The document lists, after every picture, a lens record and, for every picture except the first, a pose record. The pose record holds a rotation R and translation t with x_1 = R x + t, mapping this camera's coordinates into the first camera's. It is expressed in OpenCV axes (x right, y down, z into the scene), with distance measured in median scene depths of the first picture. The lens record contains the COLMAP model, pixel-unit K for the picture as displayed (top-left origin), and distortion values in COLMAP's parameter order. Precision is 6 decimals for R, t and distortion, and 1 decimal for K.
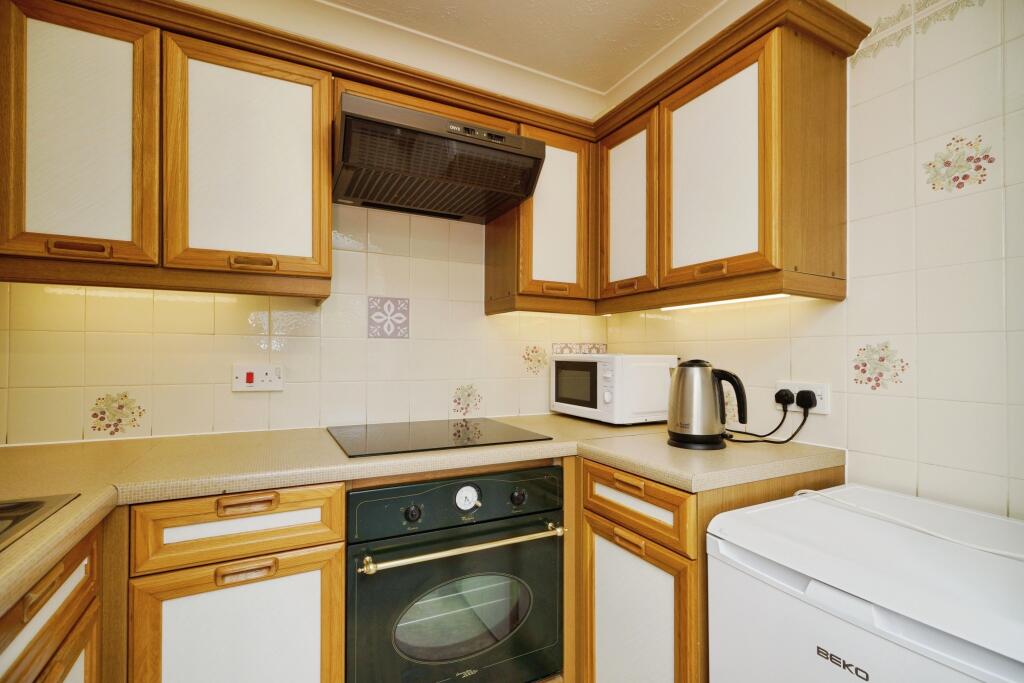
lens RADIAL K [[465.9, 0, 508.1], [0, 465.9, 348.9], [0, 0, 1]] dist [-0.007605, 0.004323]
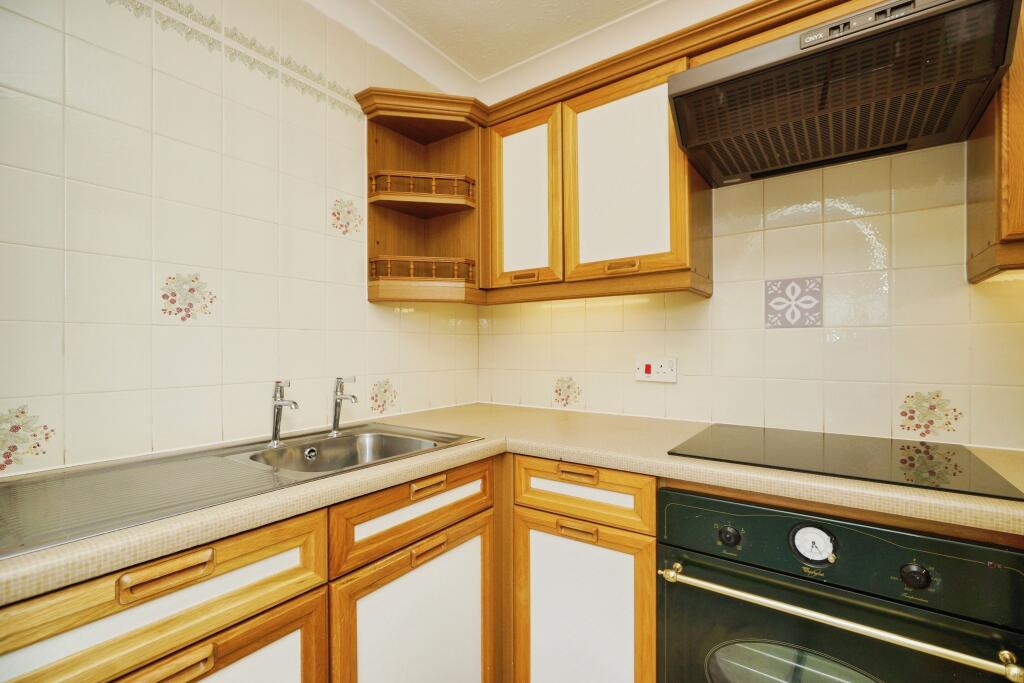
lens RADIAL K [[465.9, 0, 510.0], [0, 465.9, 344.5], [0, 0, 1]] dist [-0.007605, 0.004323]
pose [[0.461189, -0.007163, -0.887273, 0.345221], [0.017833, 0.999840, 0.001197, -0.003787], [0.887123, -0.016375, 0.461243, 0.243314]]
